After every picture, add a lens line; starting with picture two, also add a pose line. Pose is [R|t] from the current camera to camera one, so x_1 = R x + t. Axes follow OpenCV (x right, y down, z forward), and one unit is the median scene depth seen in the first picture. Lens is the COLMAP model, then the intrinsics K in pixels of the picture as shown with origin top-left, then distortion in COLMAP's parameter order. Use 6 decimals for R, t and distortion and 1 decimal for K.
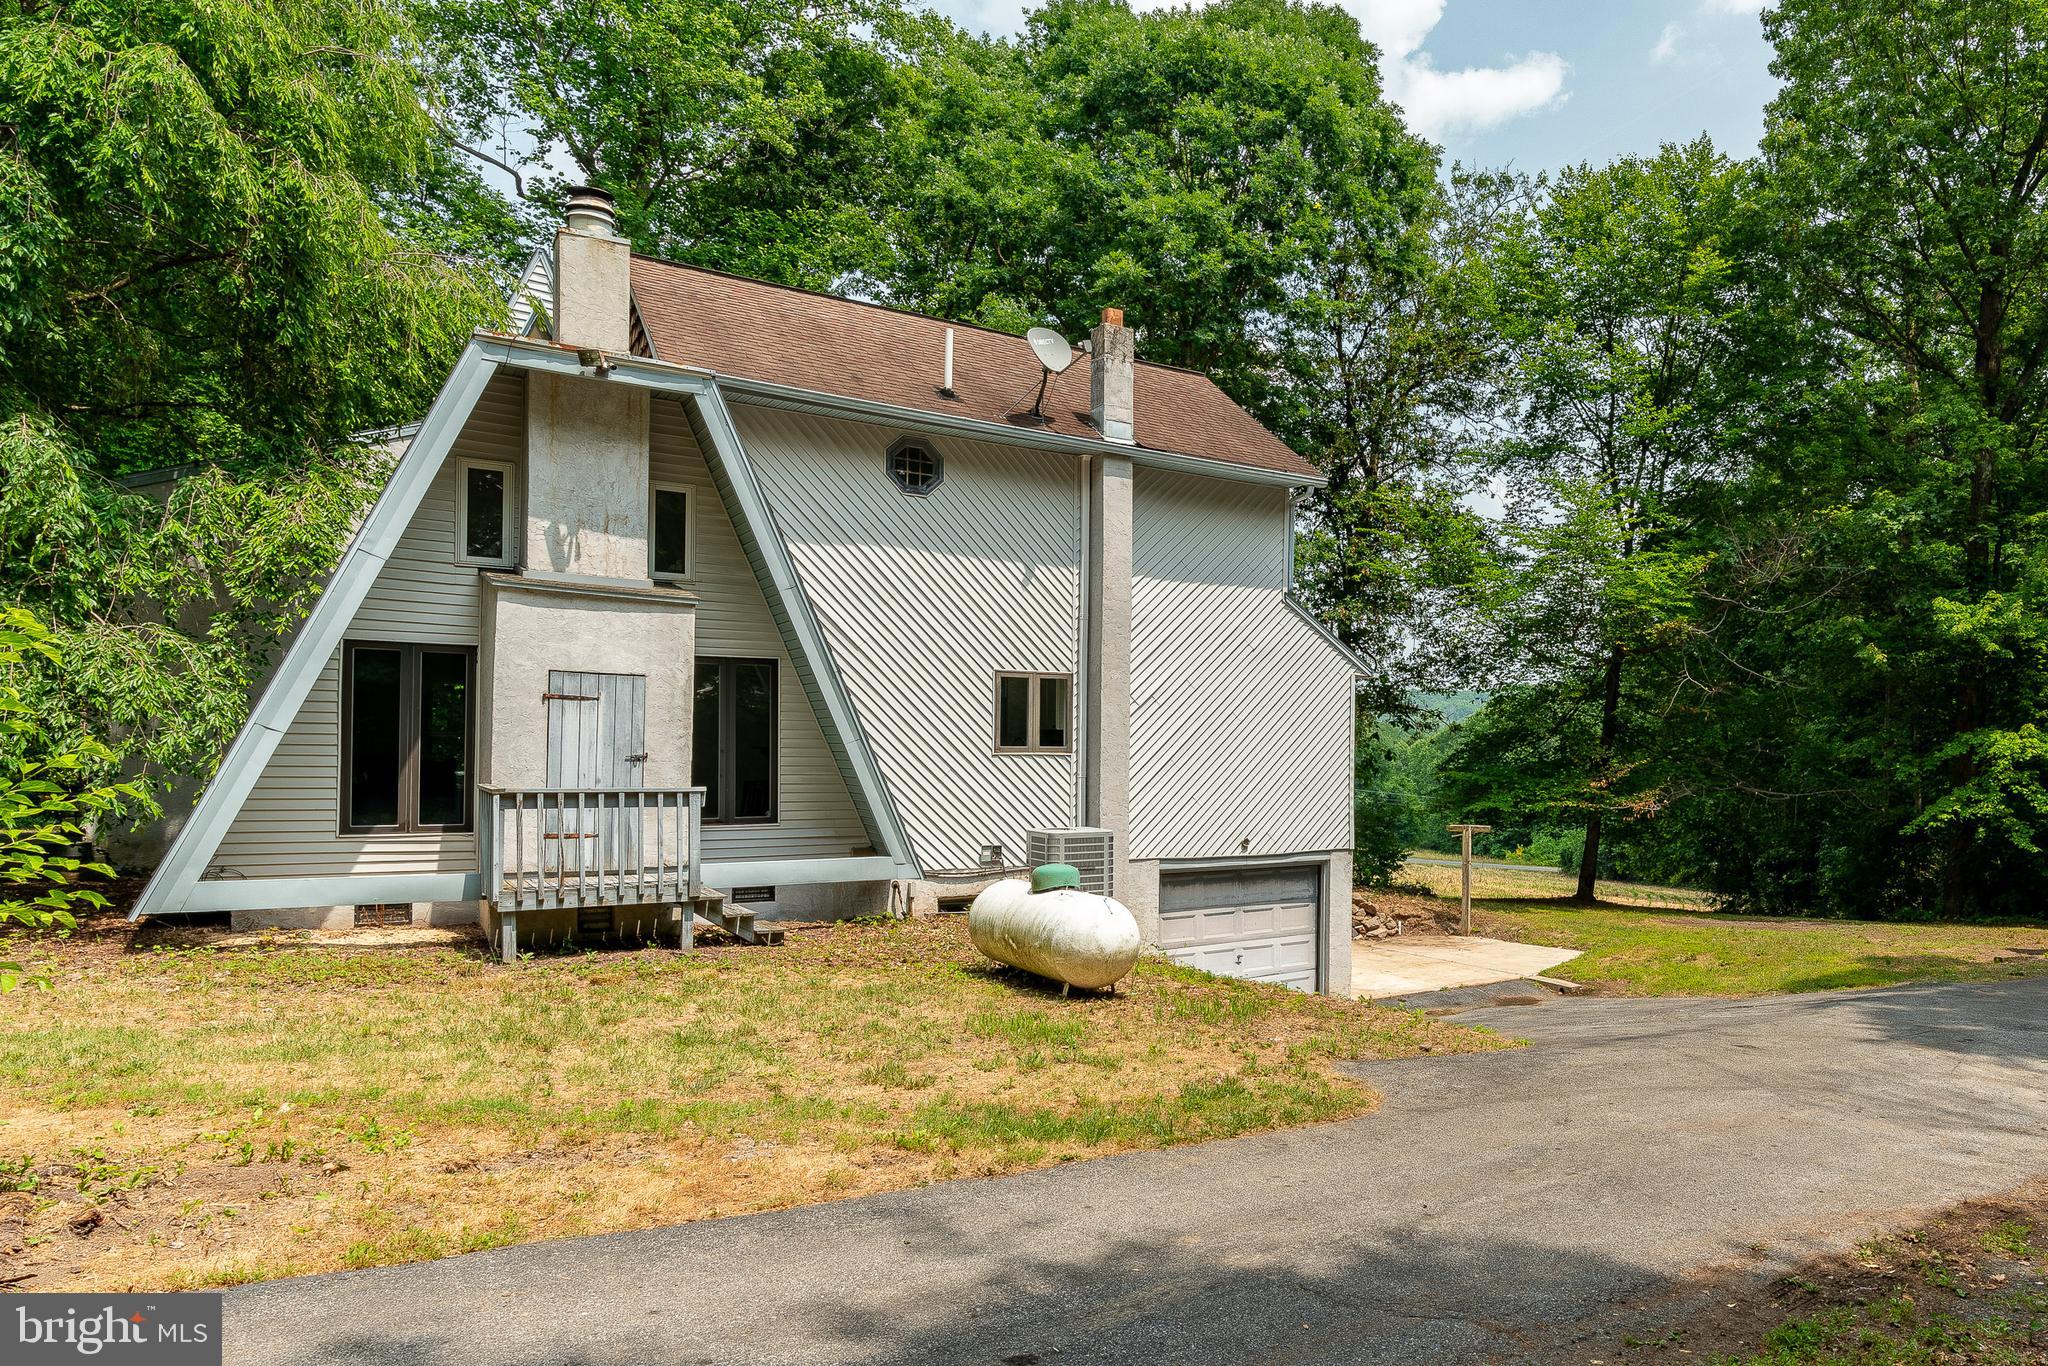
lens RADIAL K [[938.2, 0, 1009.4], [0, 938.2, 692.2], [0, 0, 1]] dist [-0.002931, 0.002161]
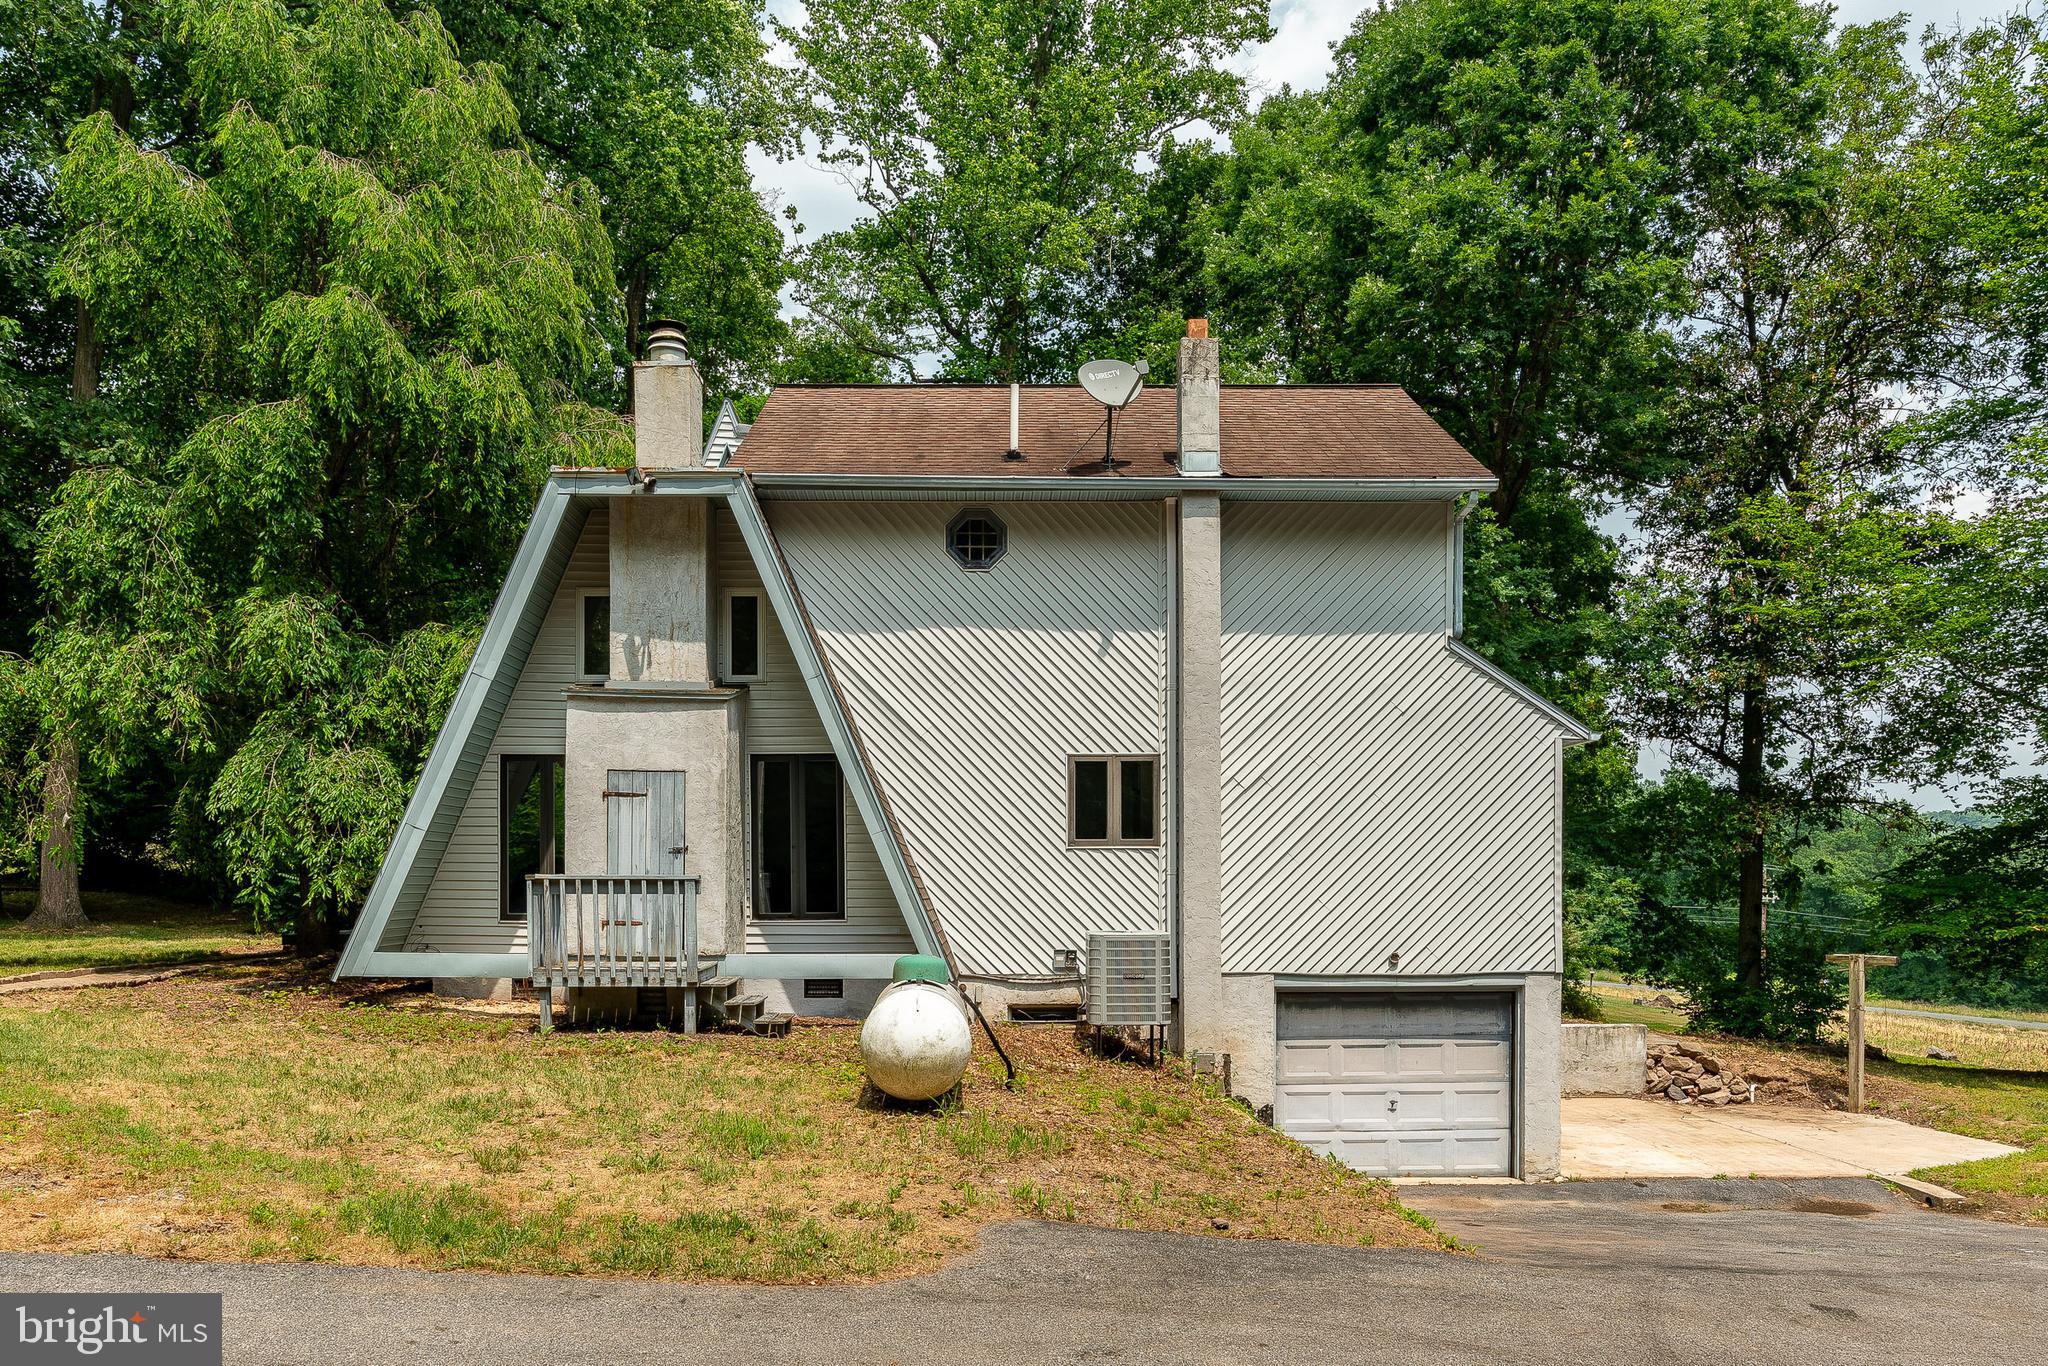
lens RADIAL K [[938.2, 0, 1036.7], [0, 938.2, 825.8], [0, 0, 1]] dist [-0.002931, 0.002161]
pose [[0.912590, -0.025584, -0.408075, 0.320258], [0.027426, 0.999623, -0.001336, 0.044965], [0.407956, -0.009972, 0.912947, 0.169842]]
